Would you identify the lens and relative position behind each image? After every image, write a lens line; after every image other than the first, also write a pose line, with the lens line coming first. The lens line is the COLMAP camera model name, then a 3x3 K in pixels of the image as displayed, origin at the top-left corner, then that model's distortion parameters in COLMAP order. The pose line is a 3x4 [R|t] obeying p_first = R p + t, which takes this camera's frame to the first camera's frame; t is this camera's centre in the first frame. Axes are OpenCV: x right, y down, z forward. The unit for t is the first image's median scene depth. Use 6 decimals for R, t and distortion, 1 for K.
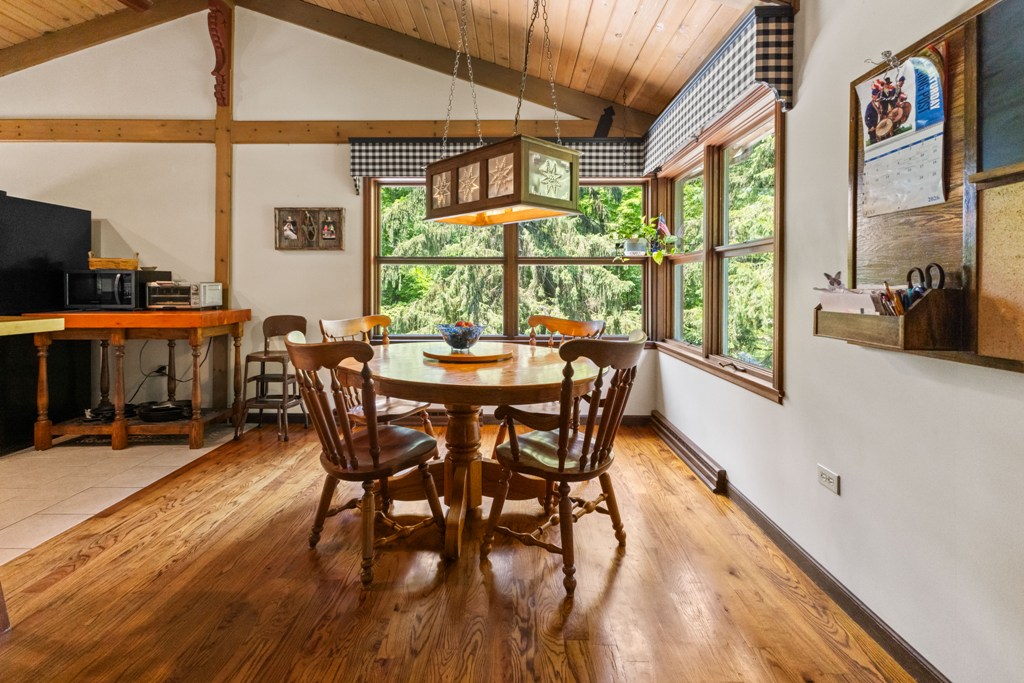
lens RADIAL K [[460.9, 0, 511.6], [0, 460.9, 290.0], [0, 0, 1]] dist [0.006478, 0.000332]
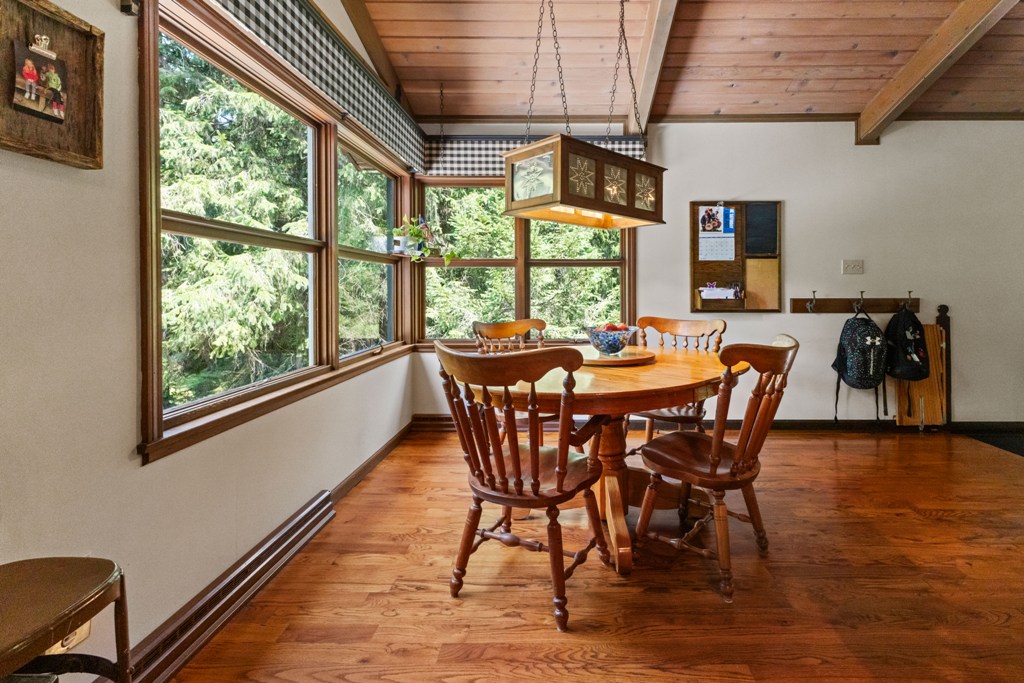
lens RADIAL K [[460.9, 0, 559.4], [0, 460.9, 289.8], [0, 0, 1]] dist [0.006478, 0.000332]
pose [[0.008247, -0.001239, 0.999965, -0.723411], [0.007819, 0.999969, 0.001175, -0.003977], [-0.999935, 0.007809, 0.008256, 0.739513]]
